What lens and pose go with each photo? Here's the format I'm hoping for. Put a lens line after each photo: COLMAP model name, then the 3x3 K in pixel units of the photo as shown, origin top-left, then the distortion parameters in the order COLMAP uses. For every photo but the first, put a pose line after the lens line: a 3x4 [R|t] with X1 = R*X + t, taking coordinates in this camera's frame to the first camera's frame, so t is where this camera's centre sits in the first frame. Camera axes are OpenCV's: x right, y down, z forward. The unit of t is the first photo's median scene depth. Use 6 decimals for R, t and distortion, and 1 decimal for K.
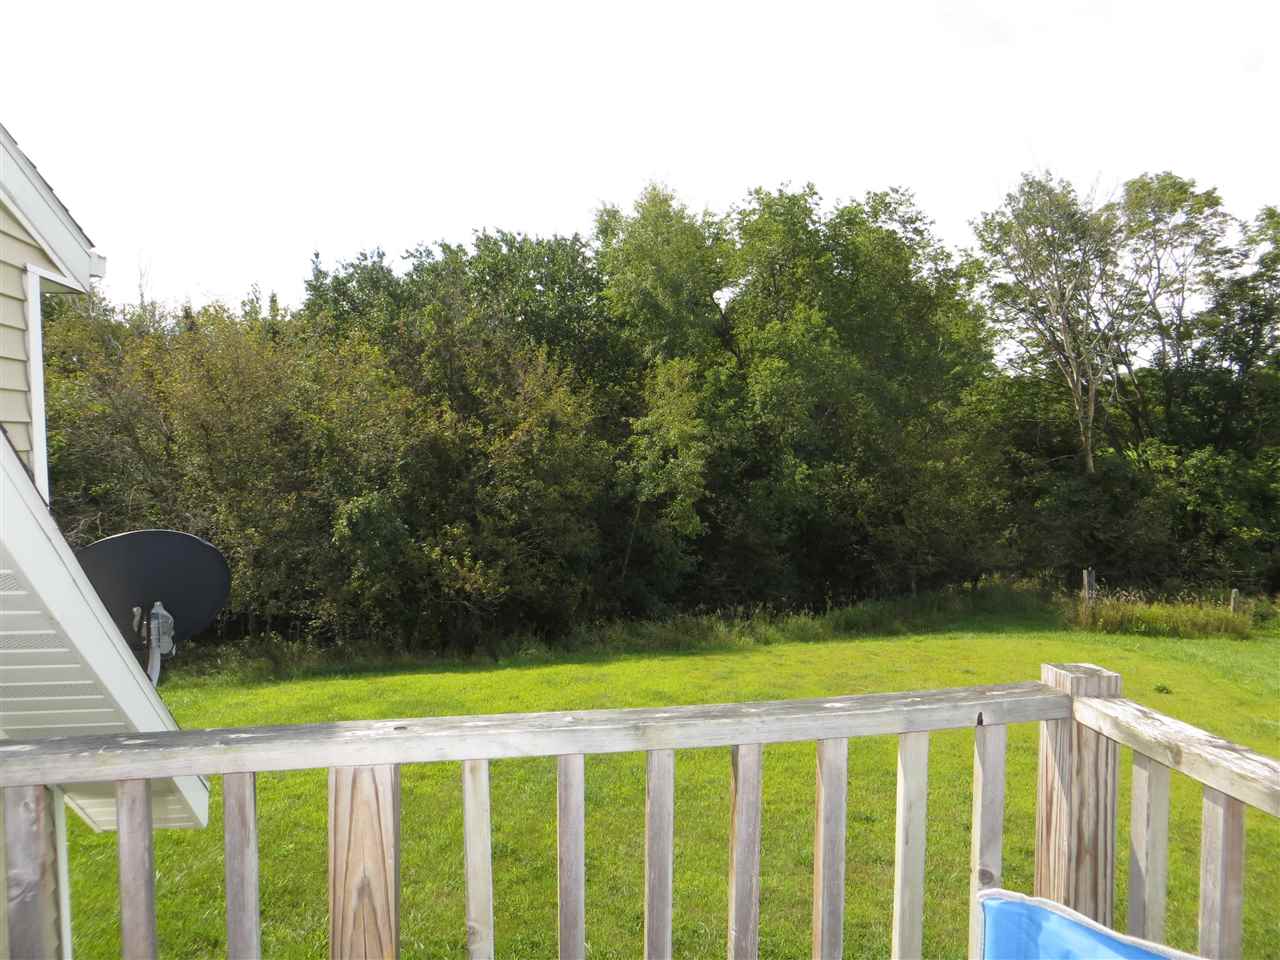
lens RADIAL K [[957.1, 0, 634.4], [0, 957.1, 477.4], [0, 0, 1]] dist [-0.028120, 0.000962]
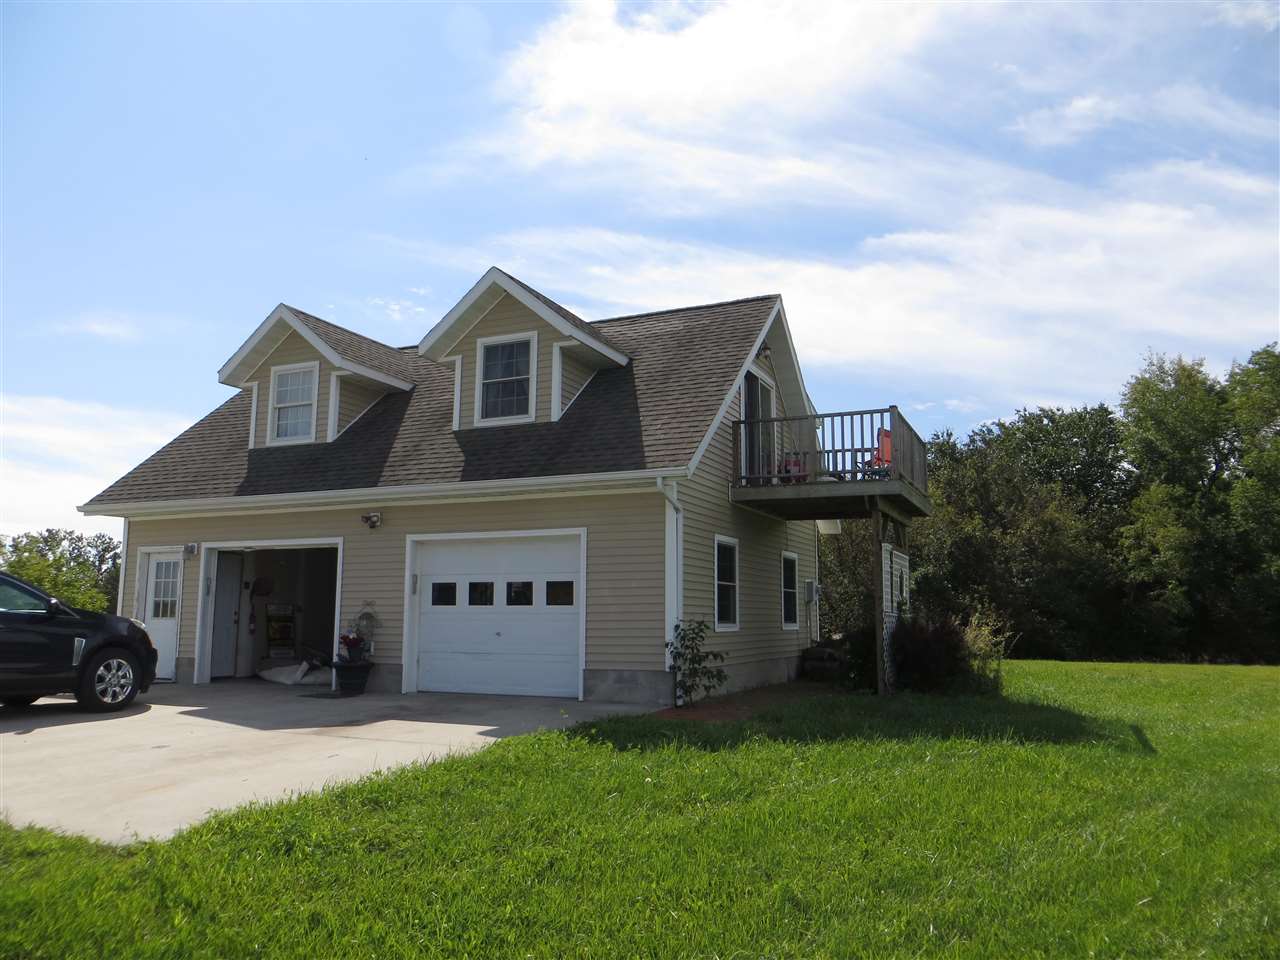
lens RADIAL K [[957.1, 0, 639.3], [0, 957.1, 479.7], [0, 0, 1]] dist [-0.028120, 0.000962]
pose [[0.815041, -0.076776, -0.574294, 0.224964], [-0.039519, 0.981507, -0.187301, 0.156833], [0.578054, 0.175353, 0.796934, -0.523391]]
